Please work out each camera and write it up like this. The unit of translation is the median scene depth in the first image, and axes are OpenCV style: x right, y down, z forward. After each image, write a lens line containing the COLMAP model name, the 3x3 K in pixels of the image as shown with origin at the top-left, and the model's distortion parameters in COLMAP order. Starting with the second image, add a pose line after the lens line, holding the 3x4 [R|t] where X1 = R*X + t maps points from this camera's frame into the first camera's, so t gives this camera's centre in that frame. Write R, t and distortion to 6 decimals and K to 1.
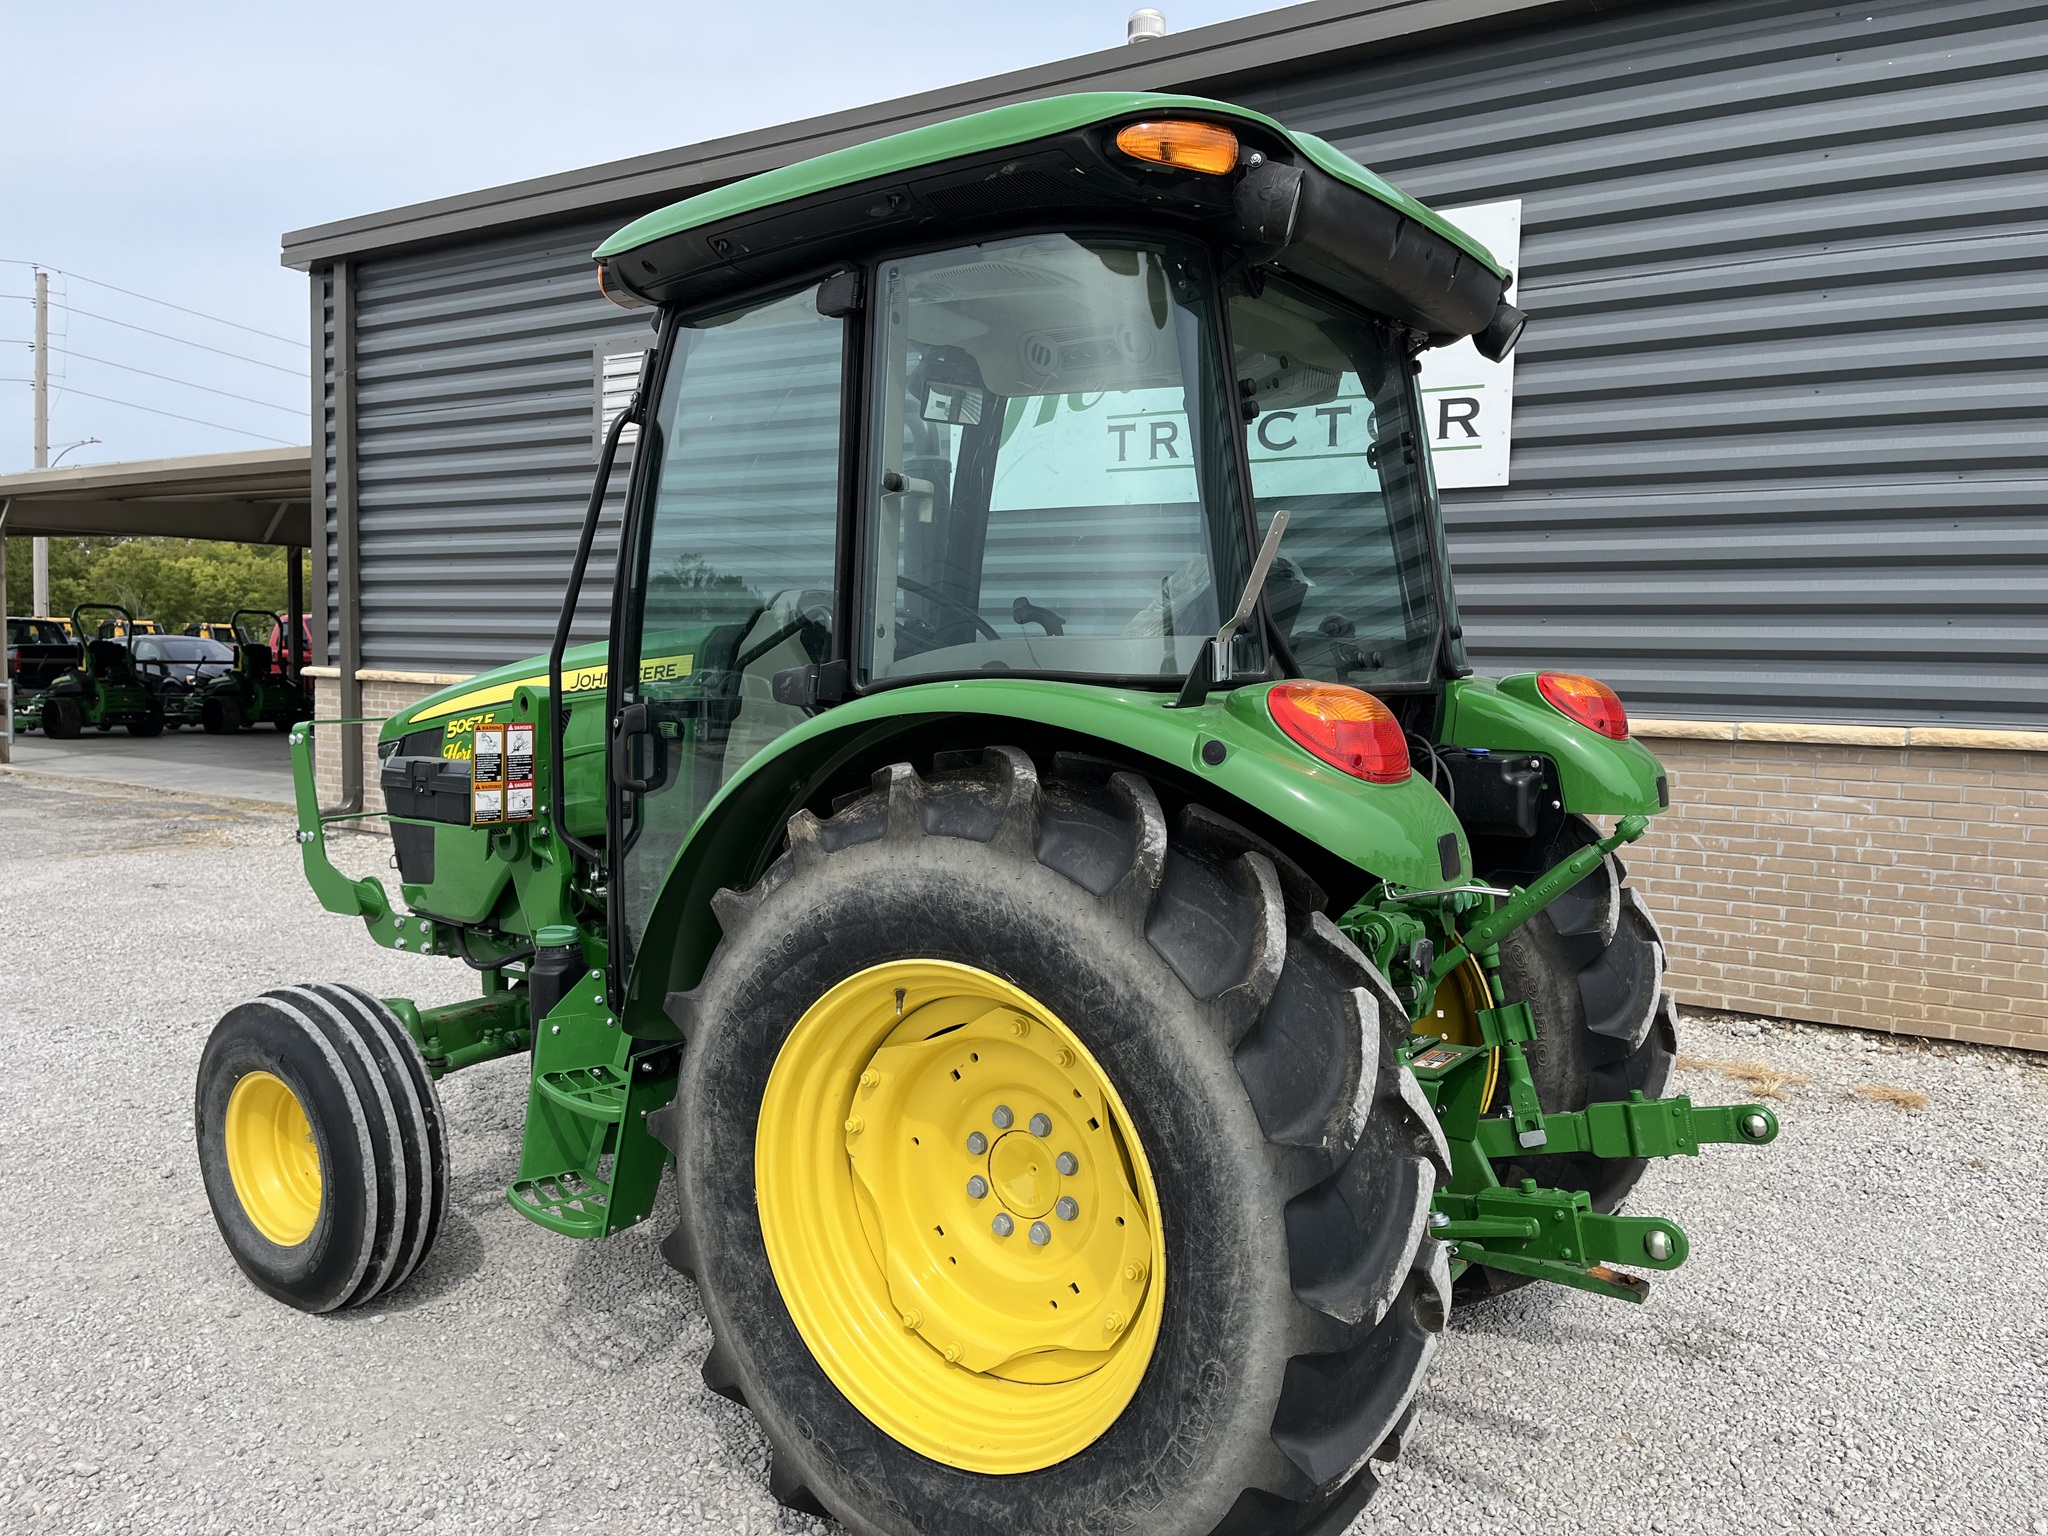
lens RADIAL K [[1544.7, 0, 1029.0], [0, 1544.7, 777.1], [0, 0, 1]] dist [0.069861, -0.098802]
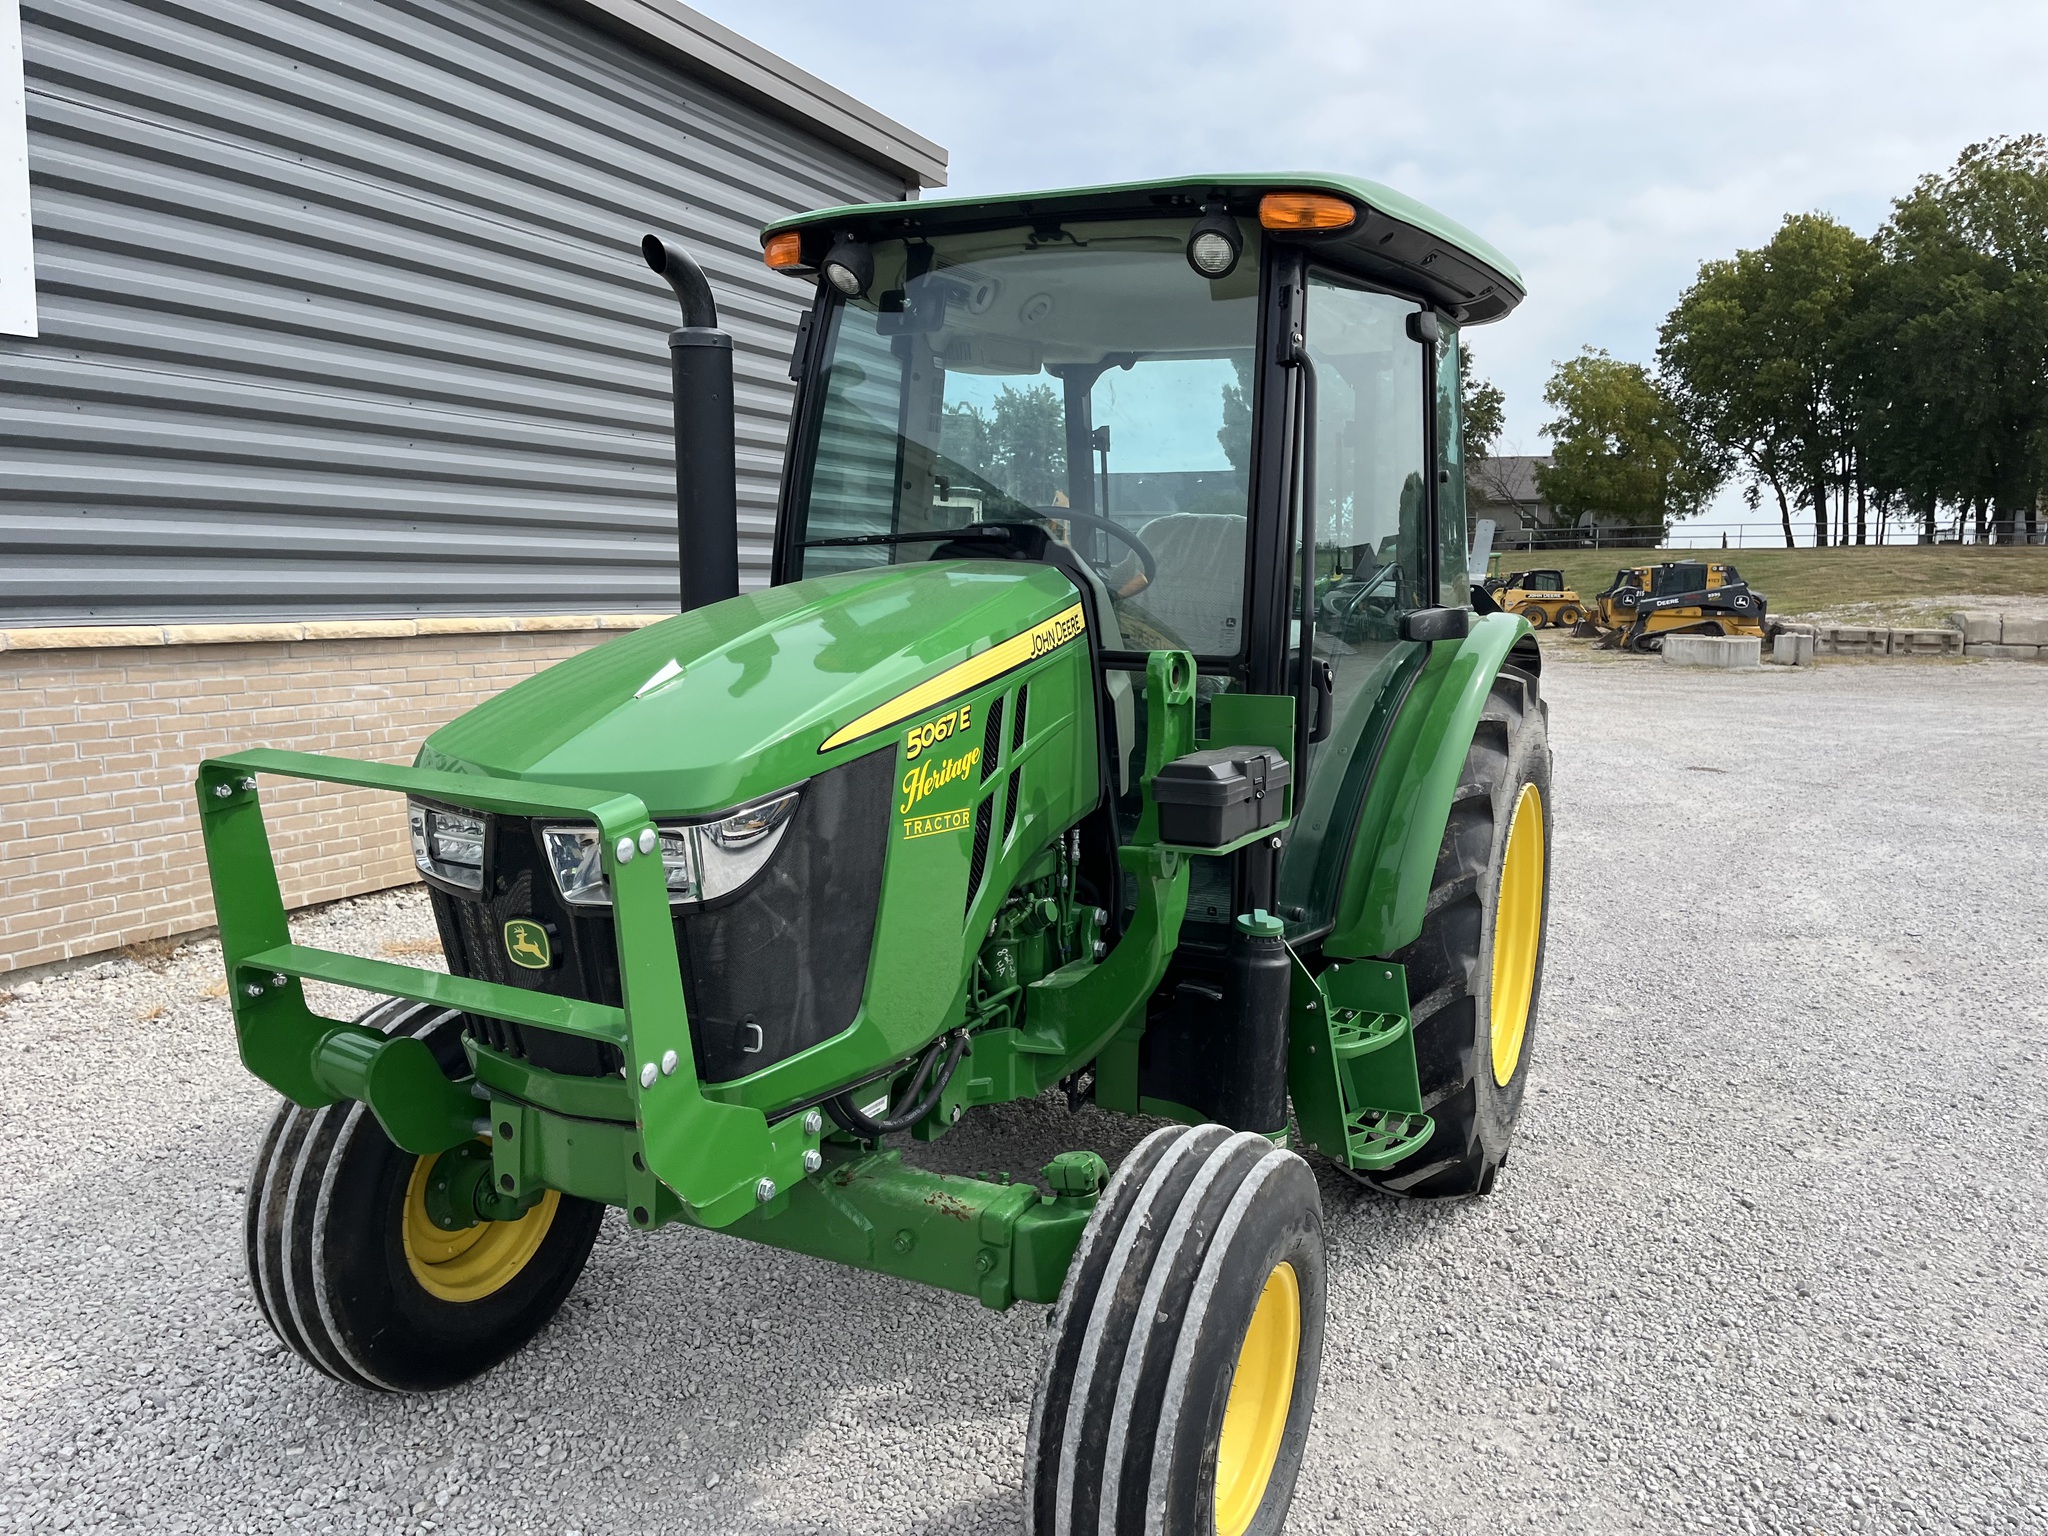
lens RADIAL K [[1544.7, 0, 1039.4], [0, 1544.7, 785.0], [0, 0, 1]] dist [0.069861, -0.098802]
pose [[-0.159086, -0.154129, 0.975159, -1.505641], [0.054753, 0.984841, 0.164591, -0.173218], [-0.985745, 0.079577, -0.148236, 1.648797]]
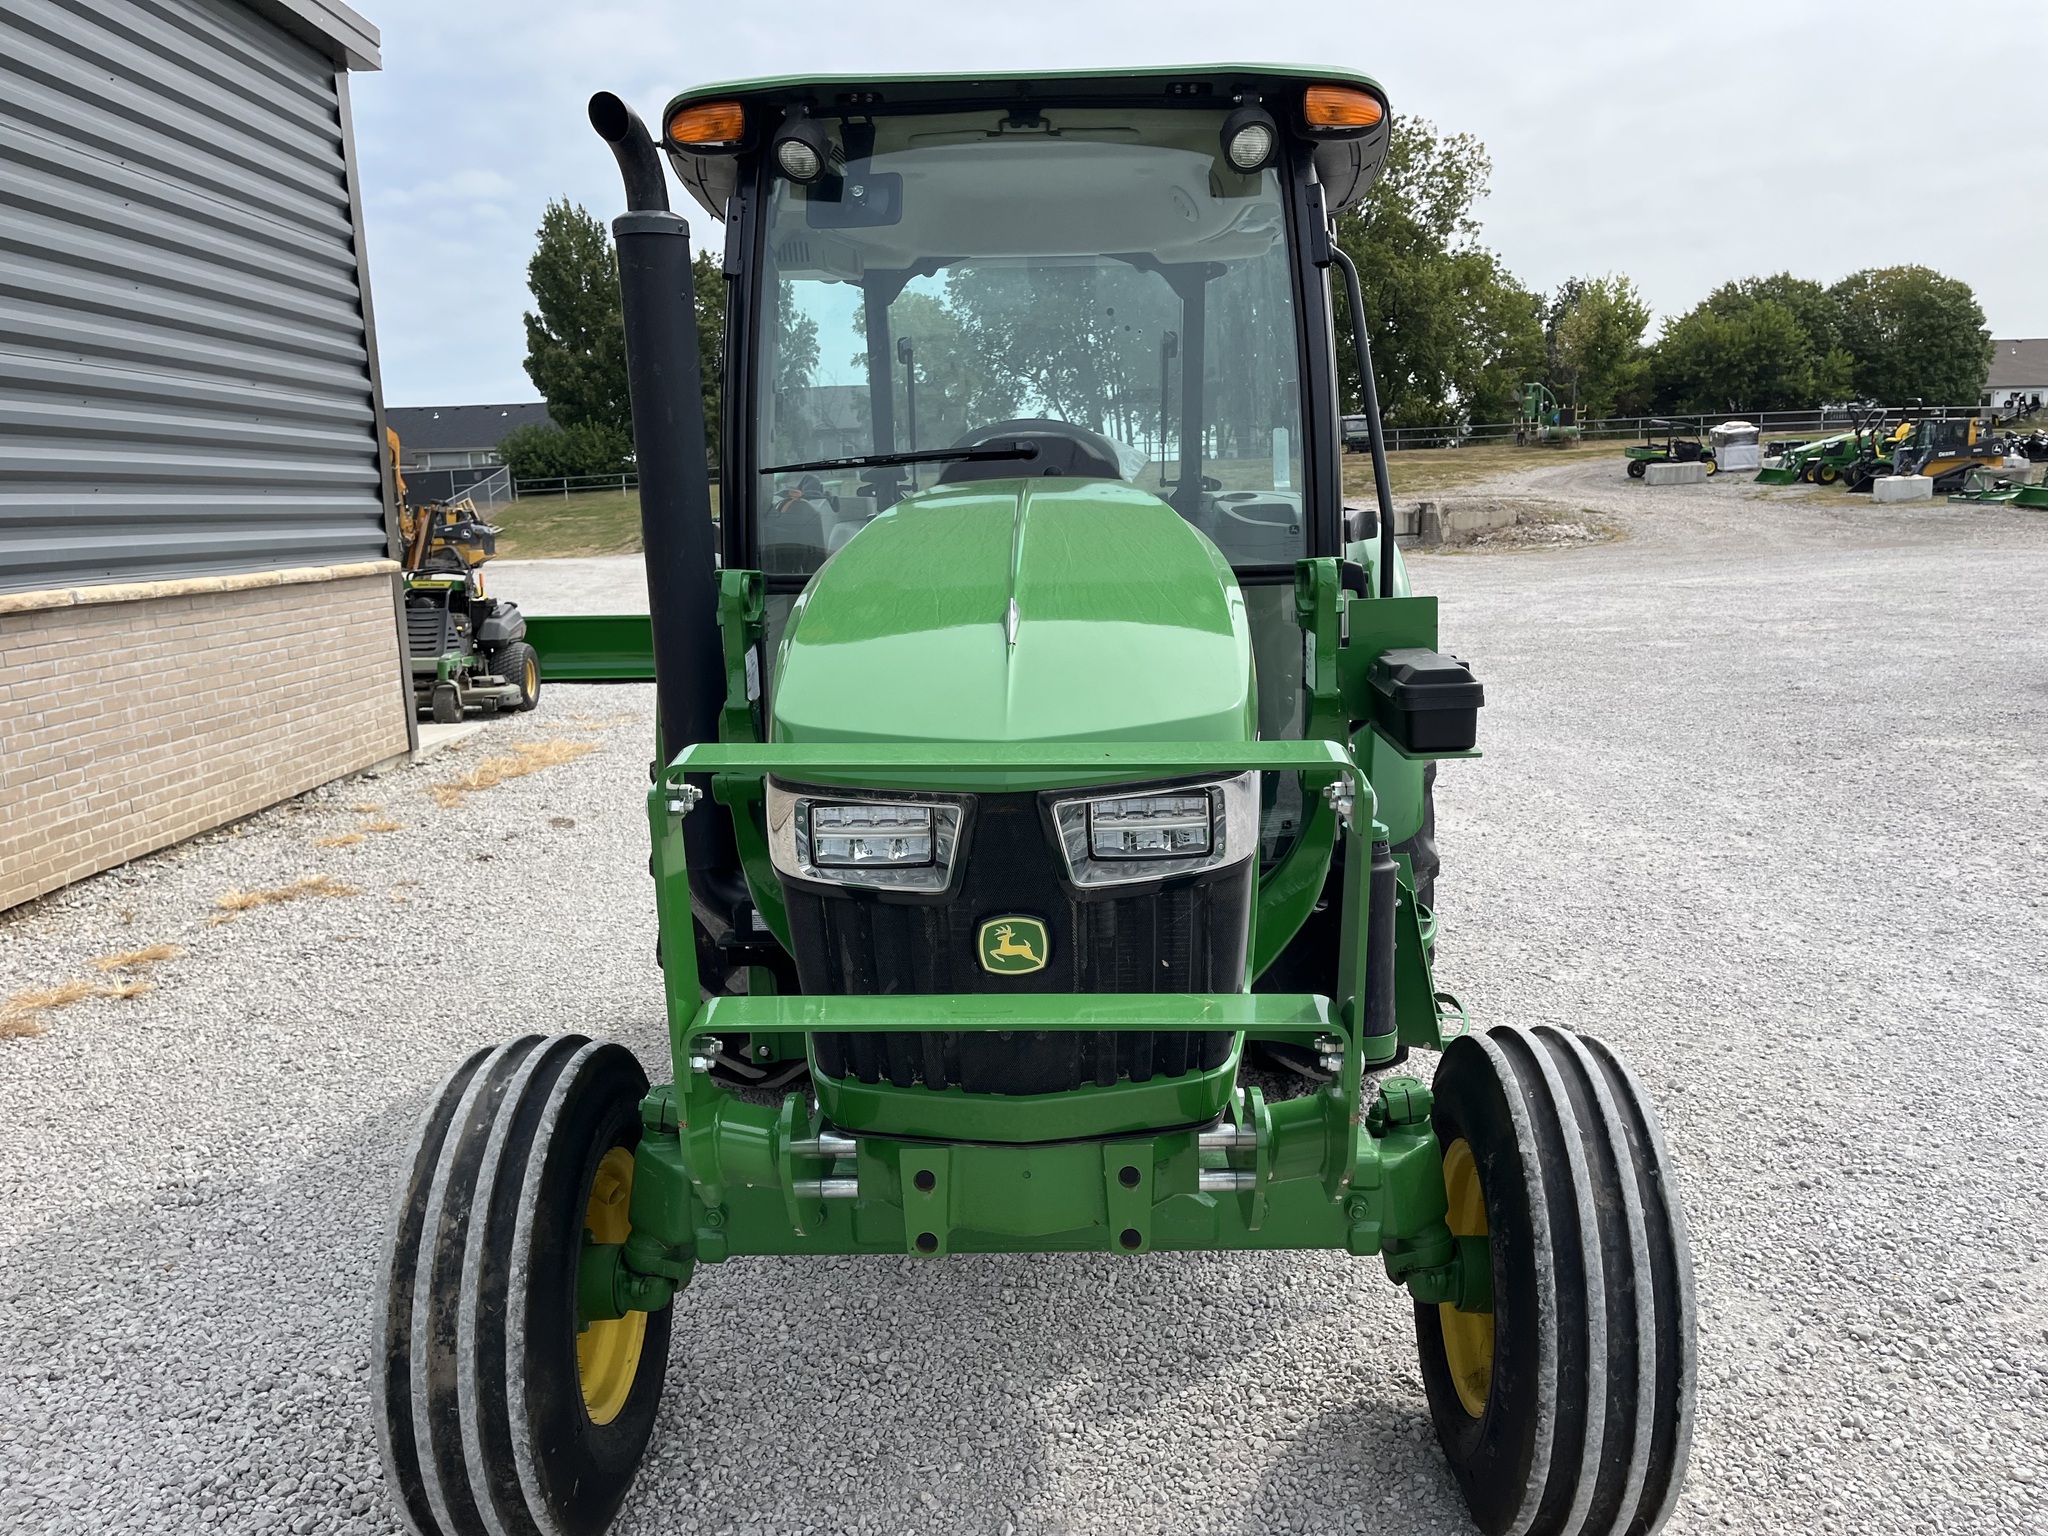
lens RADIAL K [[1544.7, 0, 1026.8], [0, 1544.7, 765.5], [0, 0, 1]] dist [0.069861, -0.098802]
pose [[-0.561861, -0.139354, 0.815409, -1.212715], [0.083340, 0.971158, 0.223397, -0.197756], [-0.823023, 0.193474, -0.534042, 2.150229]]
